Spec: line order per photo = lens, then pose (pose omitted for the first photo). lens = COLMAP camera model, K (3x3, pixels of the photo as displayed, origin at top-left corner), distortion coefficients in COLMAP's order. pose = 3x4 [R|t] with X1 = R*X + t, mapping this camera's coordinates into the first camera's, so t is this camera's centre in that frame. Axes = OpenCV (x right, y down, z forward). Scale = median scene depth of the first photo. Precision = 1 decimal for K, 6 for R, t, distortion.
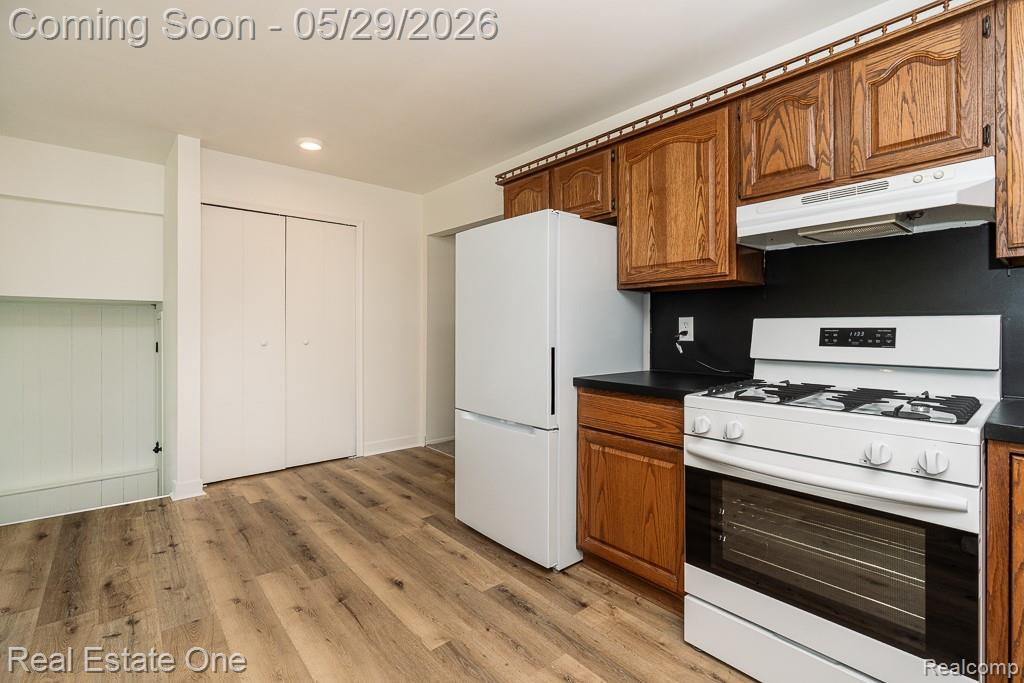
lens RADIAL K [[467.7, 0, 508.6], [0, 467.7, 327.6], [0, 0, 1]] dist [-0.002897, 0.000548]
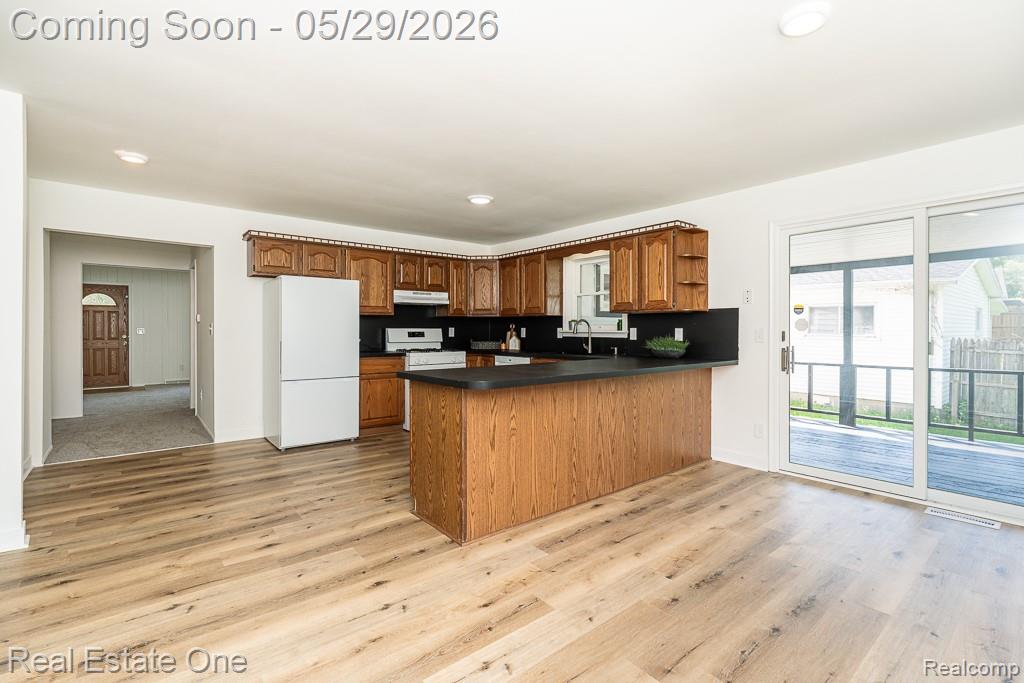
lens RADIAL K [[465.0, 0, 510.0], [0, 465.0, 336.4], [0, 0, 1]] dist [-0.000789, 0.000012]
pose [[0.018171, -0.015811, 0.999710, -2.339119], [-0.004843, 0.999862, 0.015901, -0.019946], [-0.999823, -0.005131, 0.018092, 0.228398]]
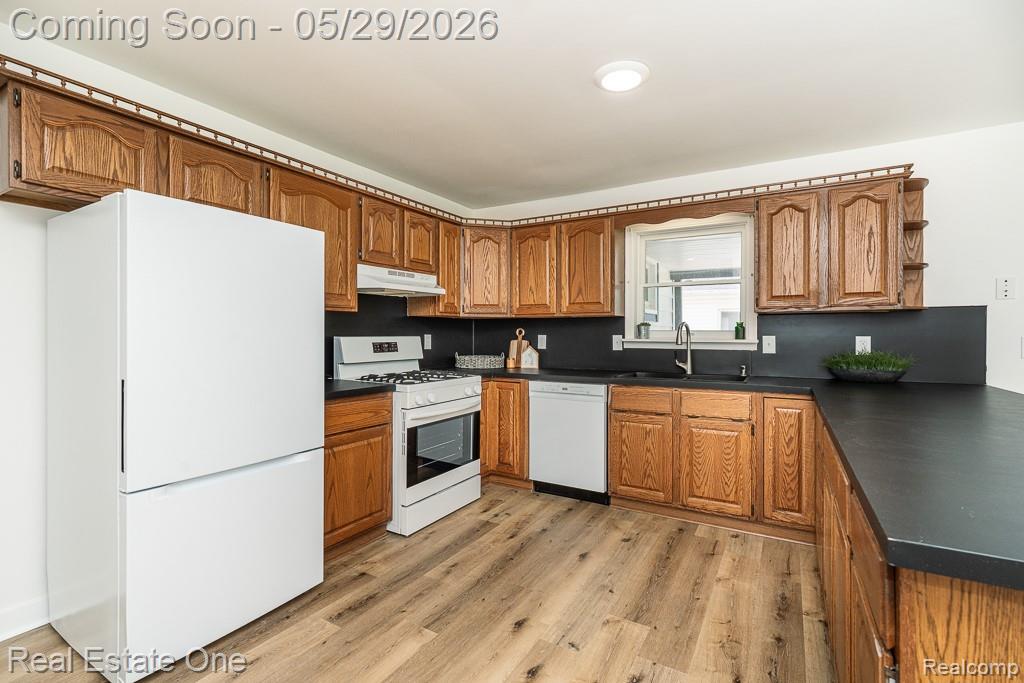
lens RADIAL K [[465.0, 0, 510.0], [0, 465.0, 336.4], [0, 0, 1]] dist [-0.000789, 0.000012]
pose [[-0.326788, -0.006249, 0.945077, -1.084193], [-0.002939, 0.999980, 0.005595, -0.032067], [-0.945093, -0.000949, -0.326799, 1.014651]]
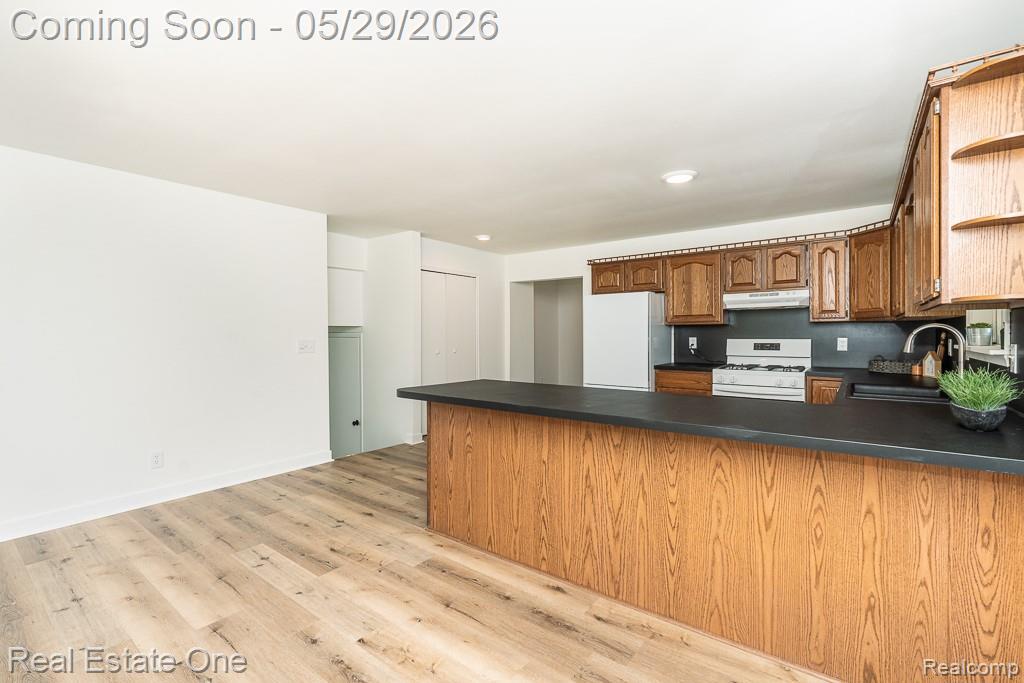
lens RADIAL K [[457.2, 0, 510.9], [0, 457.2, 335.5], [0, 0, 1]] dist [-0.003516, -0.000298]
pose [[0.977540, -0.006926, 0.210634, -1.114650], [0.005735, 0.999964, 0.006265, -0.060446], [-0.210670, -0.004916, 0.977545, -1.123036]]
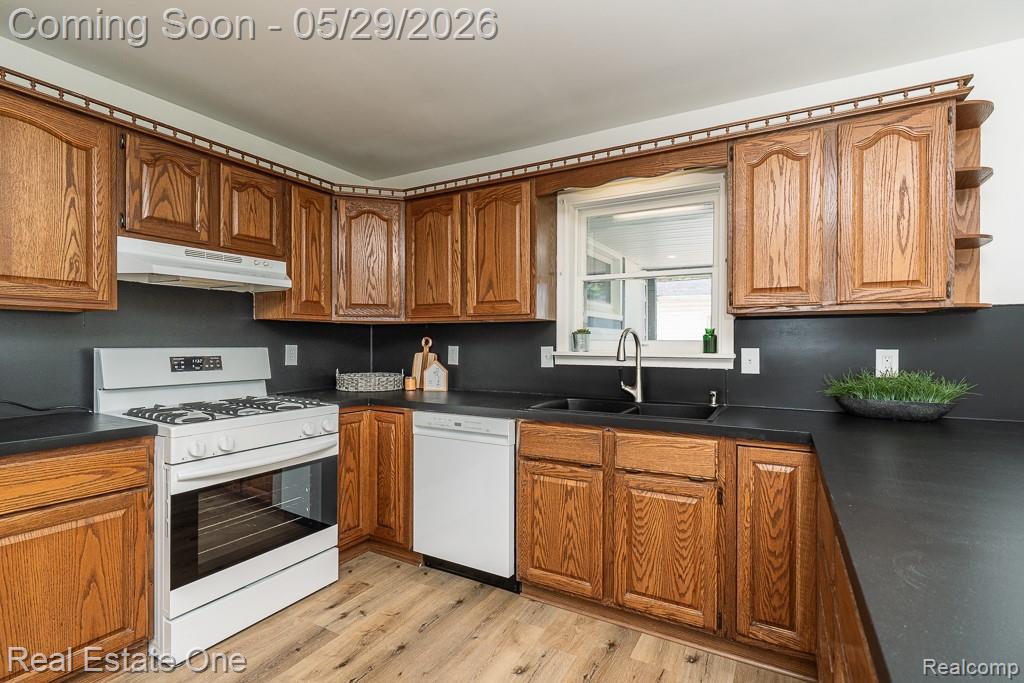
lens RADIAL K [[477.2, 0, 511.3], [0, 477.2, 347.0], [0, 0, 1]] dist [-0.002850, -0.000056]
pose [[-0.340843, -0.008415, 0.940083, -0.726227], [-0.005463, 0.999961, 0.006970, -0.035802], [-0.940104, -0.002760, -0.340876, 0.558287]]
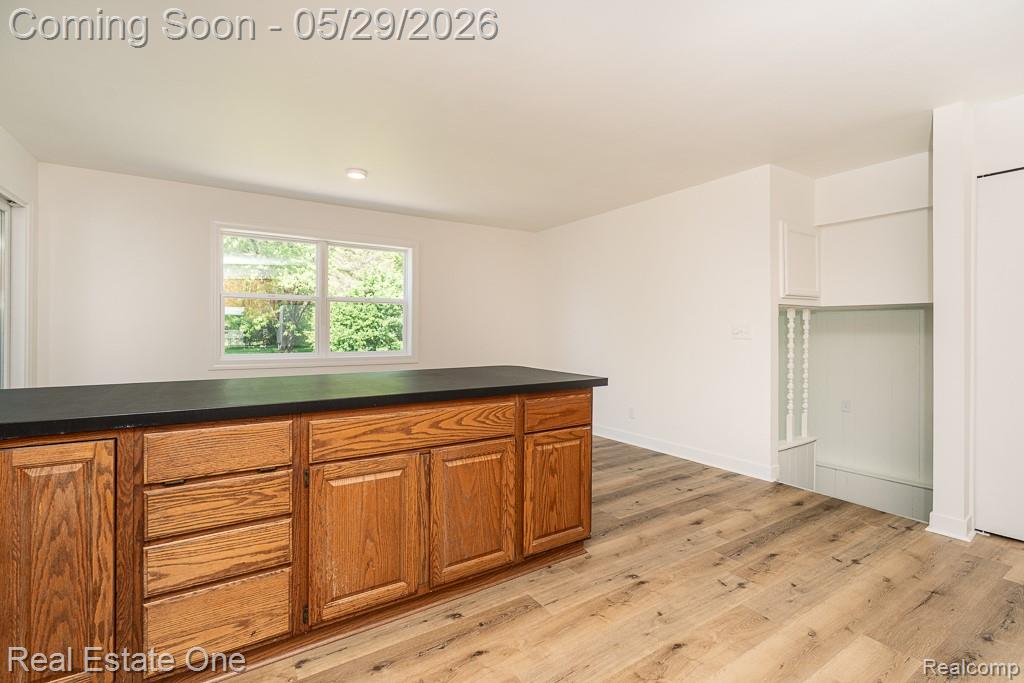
lens RADIAL K [[467.7, 0, 508.6], [0, 467.7, 327.6], [0, 0, 1]] dist [-0.002897, 0.000548]
pose [[-0.130757, -0.007057, -0.991389, 0.392827], [0.000781, 0.999974, -0.007221, -0.003601], [0.991414, -0.001718, -0.130748, 0.527386]]
